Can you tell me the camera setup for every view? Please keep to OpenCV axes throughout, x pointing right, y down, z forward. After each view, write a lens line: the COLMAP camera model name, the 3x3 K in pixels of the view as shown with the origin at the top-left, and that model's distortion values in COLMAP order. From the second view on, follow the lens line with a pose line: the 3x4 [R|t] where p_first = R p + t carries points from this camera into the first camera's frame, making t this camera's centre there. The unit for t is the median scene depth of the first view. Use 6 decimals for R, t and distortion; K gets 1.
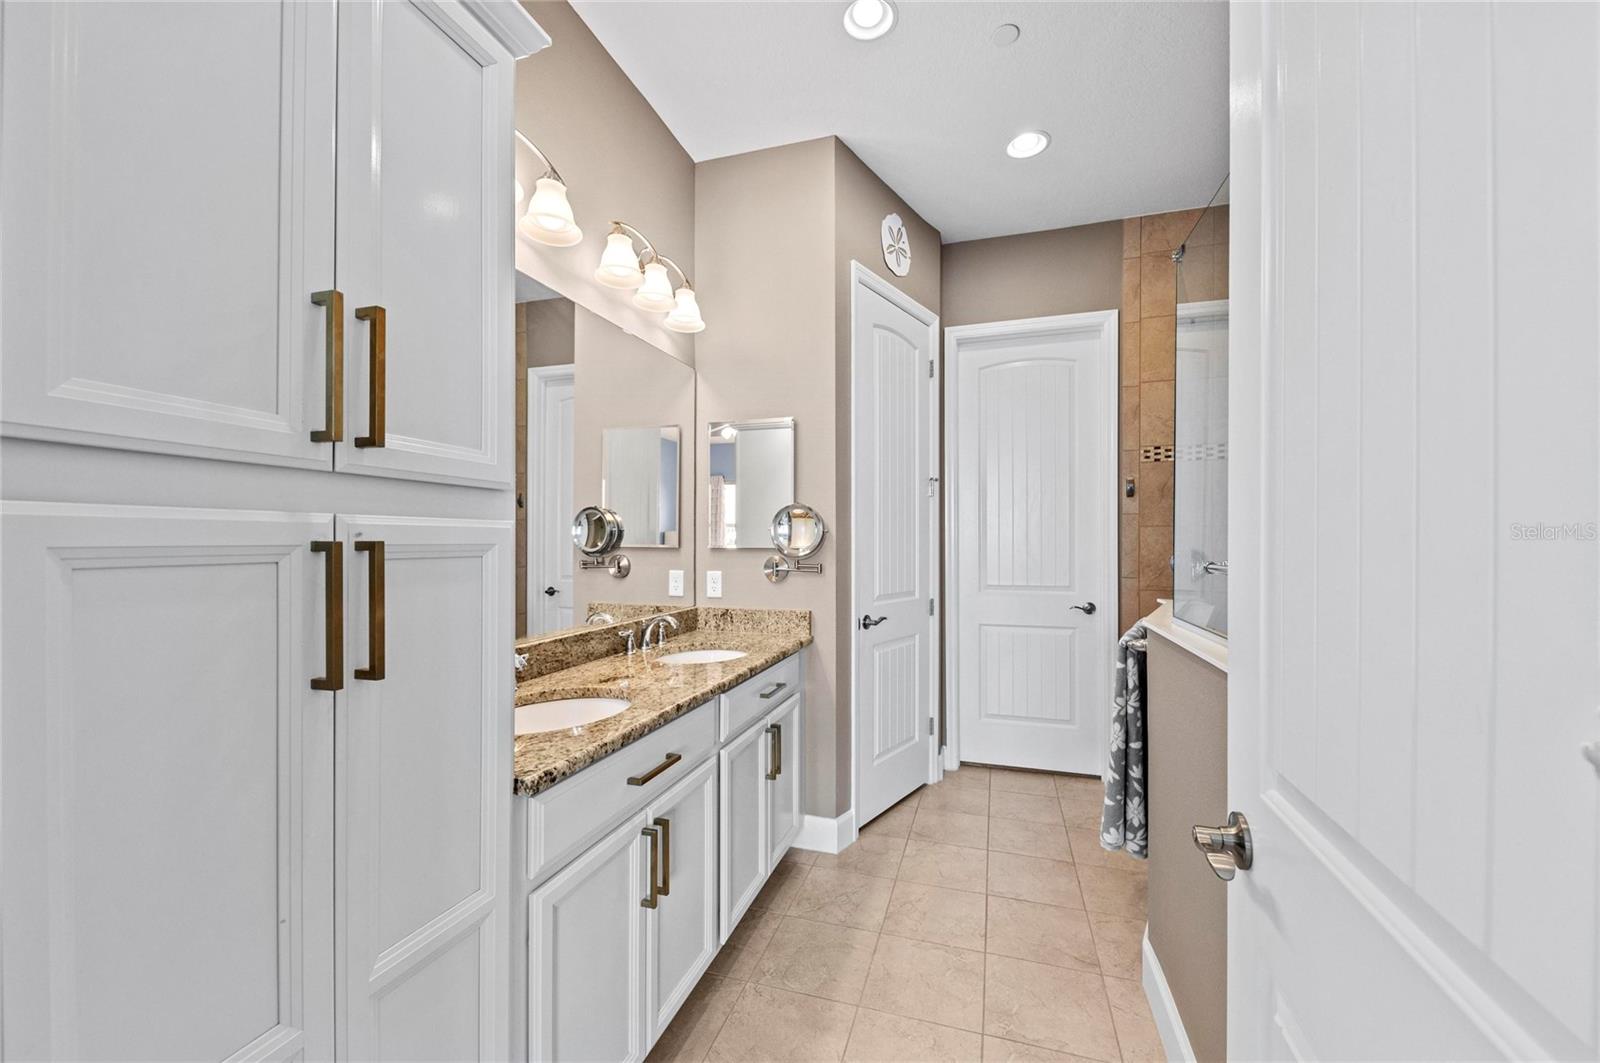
lens RADIAL K [[629.1, 0, 801.4], [0, 629.1, 539.7], [0, 0, 1]] dist [0.006659, -0.002069]
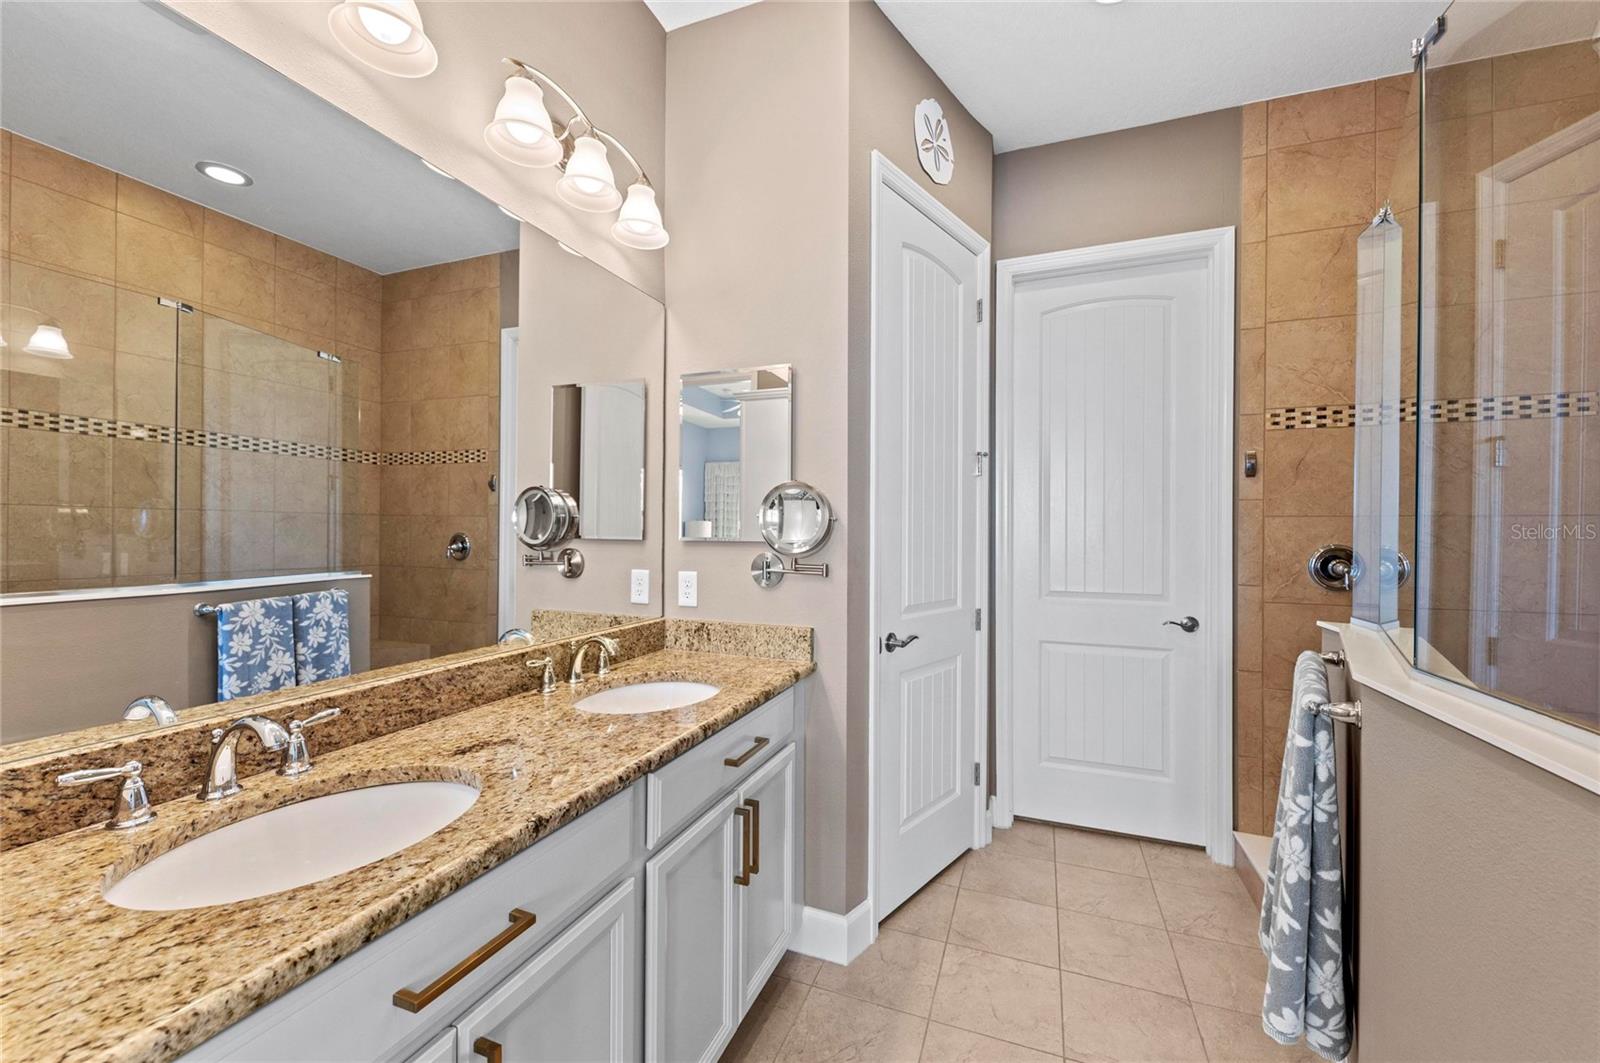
lens RADIAL K [[629.1, 0, 797.7], [0, 629.1, 524.5], [0, 0, 1]] dist [0.006659, -0.002069]
pose [[0.997889, 0.007024, -0.064564, 0.042594], [-0.007718, 0.999915, -0.010508, 0.000449], [0.064484, 0.010984, 0.997858, 0.261763]]
